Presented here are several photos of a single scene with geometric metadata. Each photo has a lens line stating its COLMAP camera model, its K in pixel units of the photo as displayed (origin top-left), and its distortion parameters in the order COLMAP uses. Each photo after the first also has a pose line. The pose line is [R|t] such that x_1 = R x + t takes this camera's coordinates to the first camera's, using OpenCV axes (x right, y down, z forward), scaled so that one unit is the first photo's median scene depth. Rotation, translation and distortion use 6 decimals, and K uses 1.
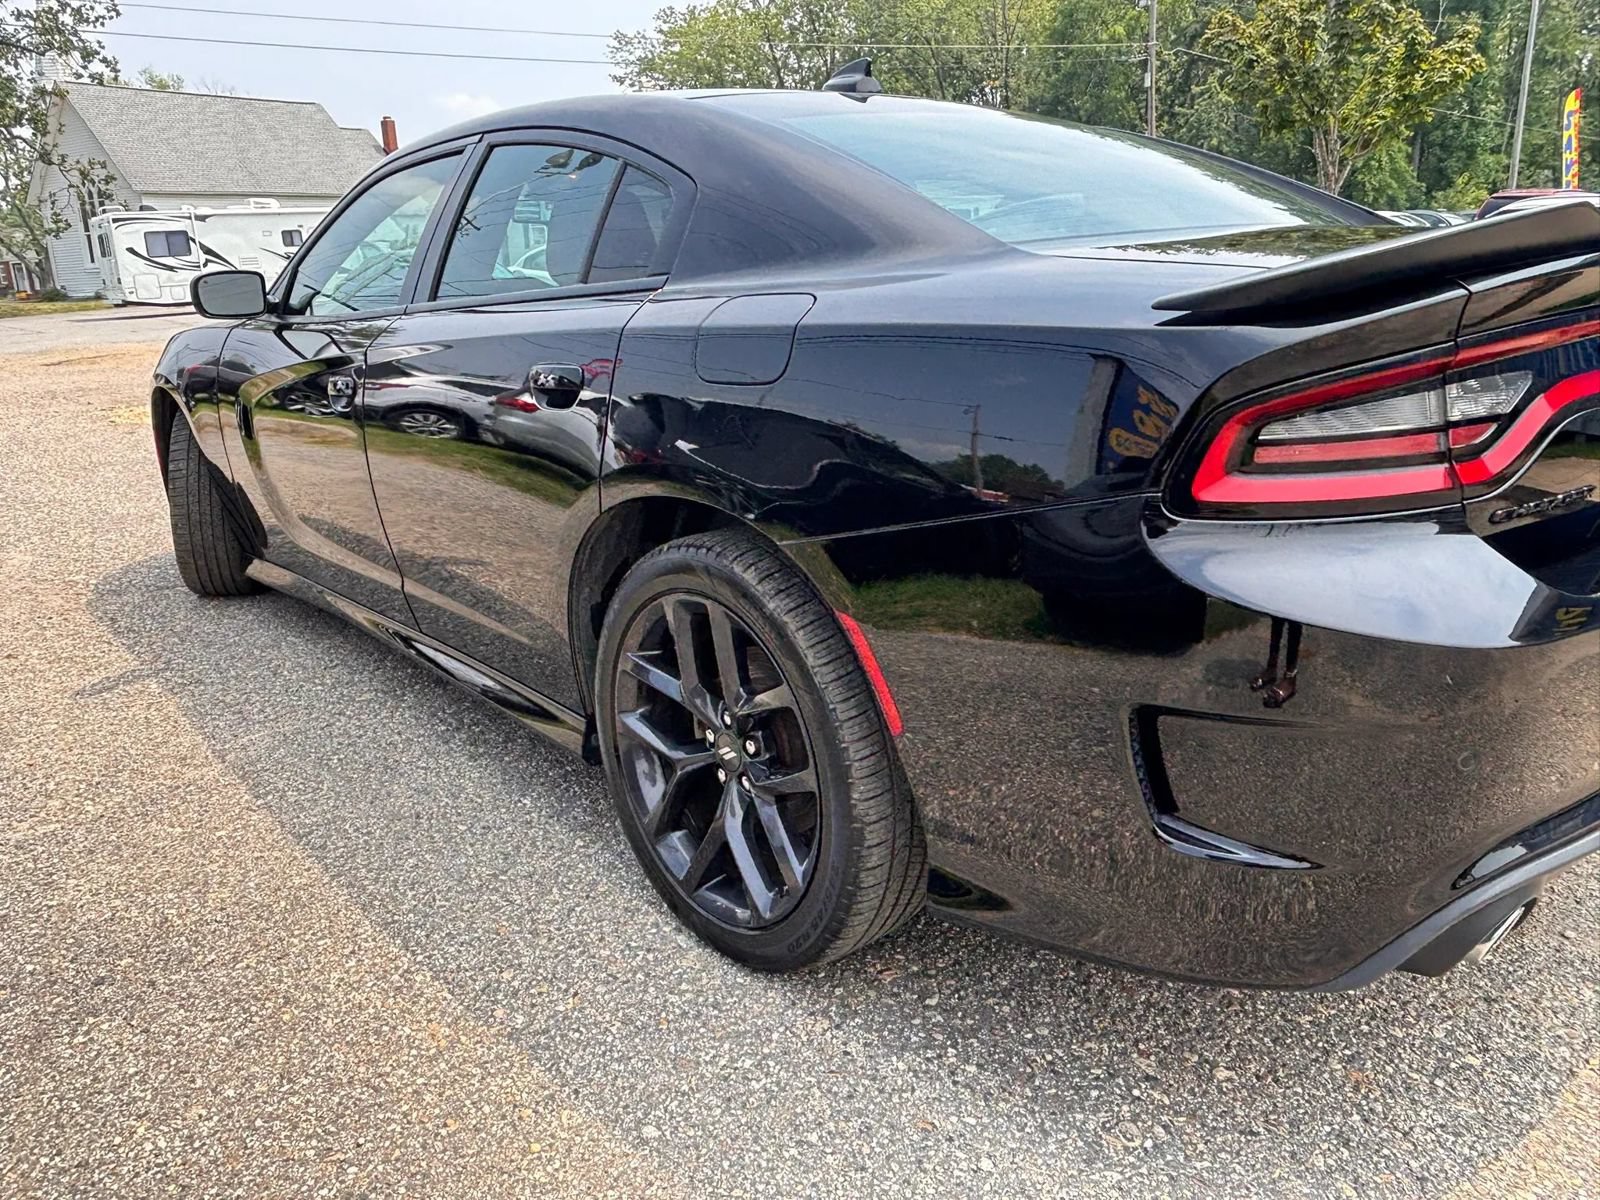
lens RADIAL K [[1172.1, 0, 785.8], [0, 1172.1, 579.5], [0, 0, 1]] dist [0.037477, -0.057242]
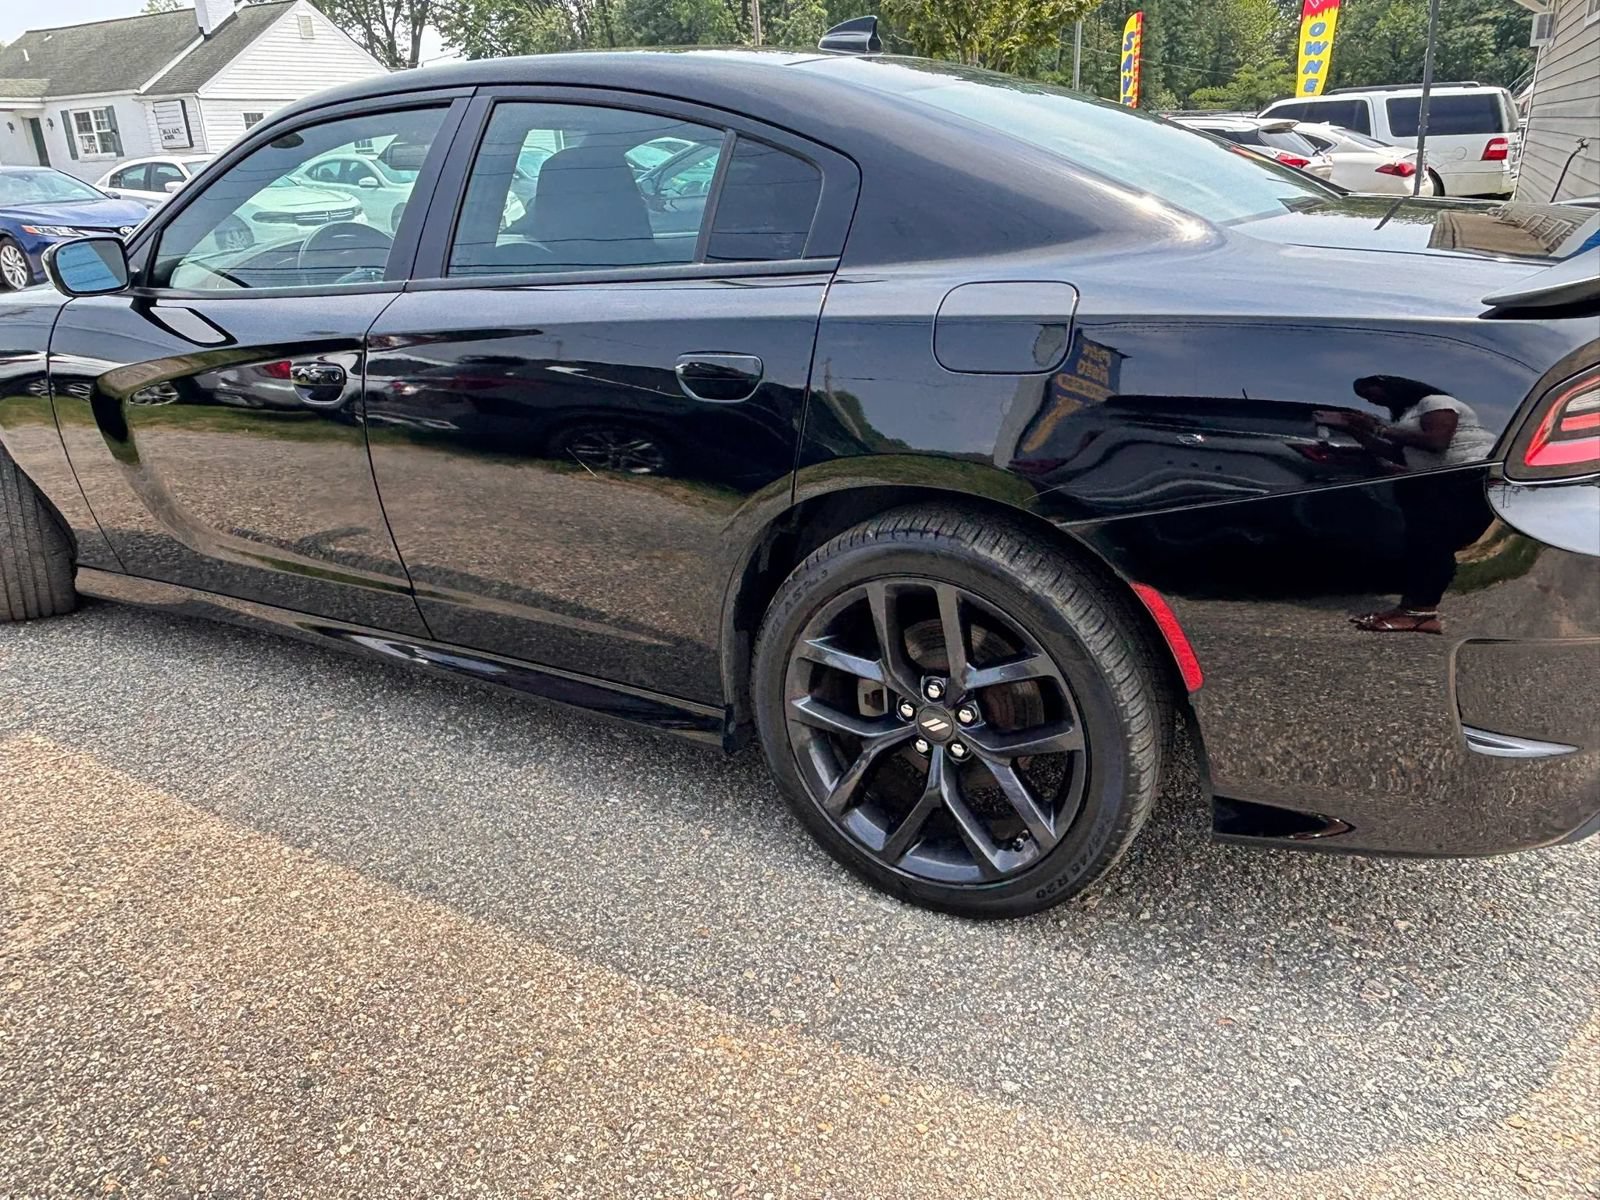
lens RADIAL K [[1172.1, 0, 800.8], [0, 1172.1, 583.1], [0, 0, 1]] dist [0.037477, -0.057242]
pose [[0.943423, -0.114560, 0.311174, -0.230752], [0.091367, 0.991907, 0.088168, -0.038530], [-0.318756, -0.054749, 0.946254, 0.029680]]
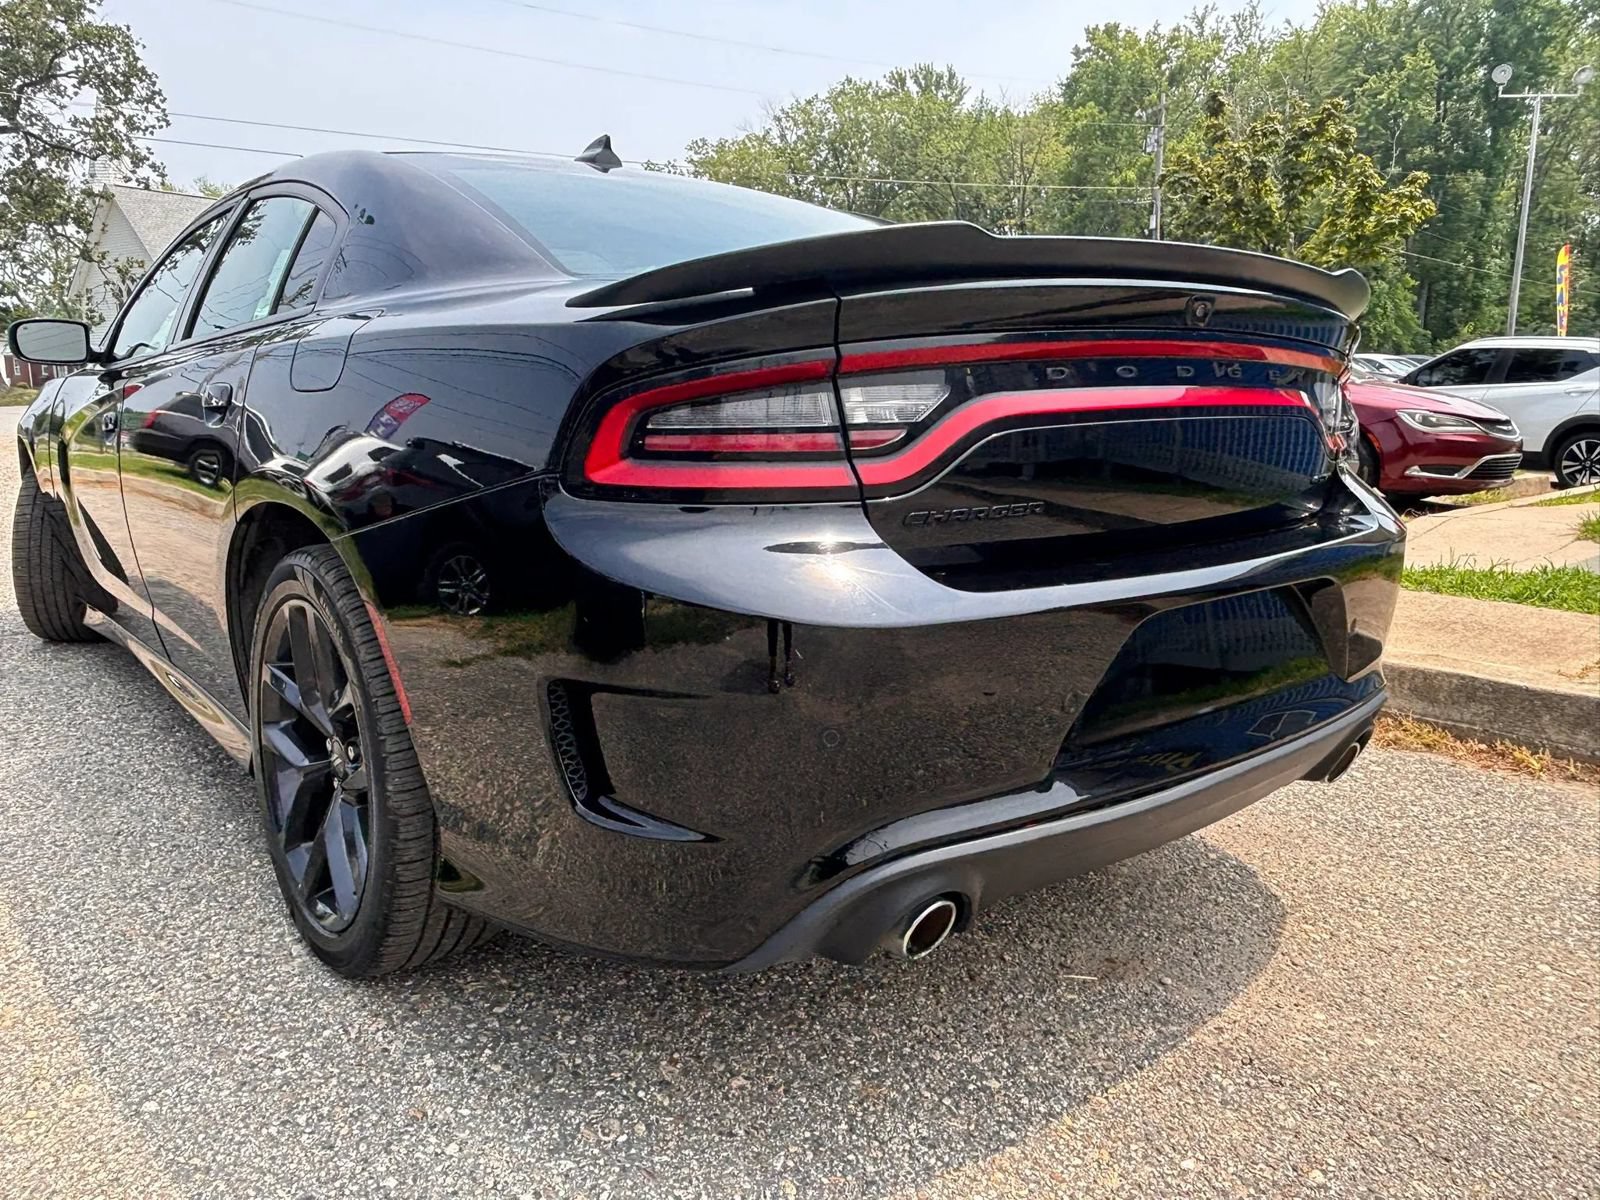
lens RADIAL K [[1172.1, 0, 787.1], [0, 1172.1, 601.7], [0, 0, 1]] dist [0.037477, -0.057242]
pose [[0.998985, 0.042164, -0.015834, 0.173175], [-0.043320, 0.995720, -0.081638, 0.037918], [0.012324, 0.082241, 0.996536, -0.015939]]
